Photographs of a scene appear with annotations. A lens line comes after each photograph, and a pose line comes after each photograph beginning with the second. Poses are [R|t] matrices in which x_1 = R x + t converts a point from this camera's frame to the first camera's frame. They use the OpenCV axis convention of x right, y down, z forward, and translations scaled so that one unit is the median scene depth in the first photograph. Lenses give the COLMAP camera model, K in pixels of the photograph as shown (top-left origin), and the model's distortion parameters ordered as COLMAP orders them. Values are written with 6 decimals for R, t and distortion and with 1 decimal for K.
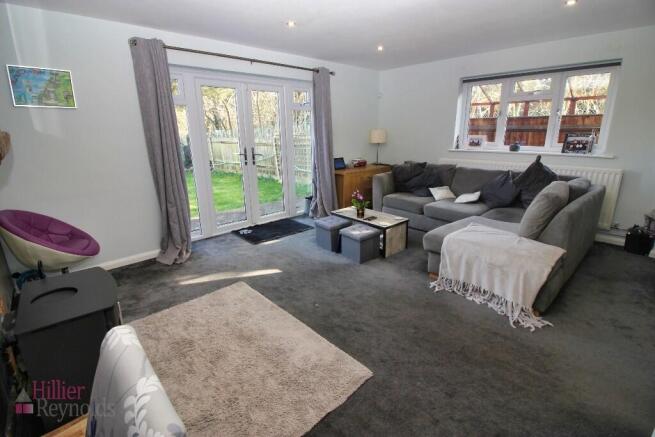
lens RADIAL K [[304.7, 0, 327.5], [0, 304.7, 211.5], [0, 0, 1]] dist [-0.000240, -0.000570]
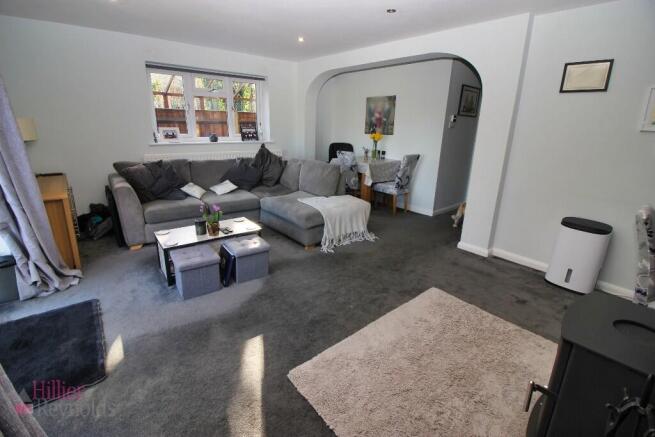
lens RADIAL K [[304.7, 0, 327.5], [0, 304.7, 211.5], [0, 0, 1]] dist [-0.000240, -0.000570]
pose [[0.062107, -0.267218, 0.961633, -0.585845], [0.236585, 0.939974, 0.245920, -0.153124], [-0.969624, 0.212234, 0.121599, 0.588005]]
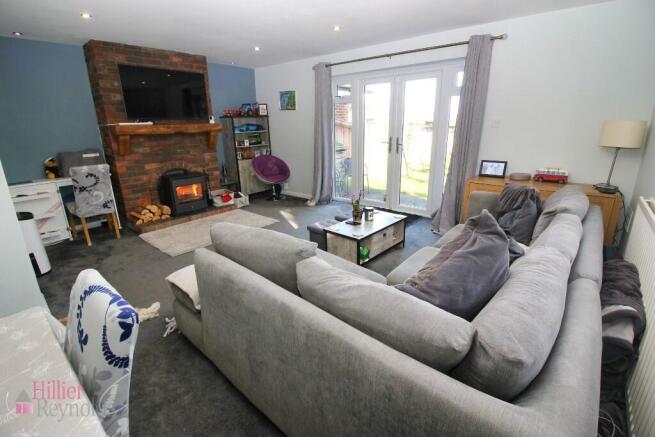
lens RADIAL K [[304.7, 0, 327.5], [0, 304.7, 211.5], [0, 0, 1]] dist [-0.000240, -0.000570]
pose [[0.117099, 0.276682, -0.953800, 0.762888], [-0.255198, 0.936541, 0.240344, -0.155286], [0.959772, 0.215264, 0.180277, 0.607209]]
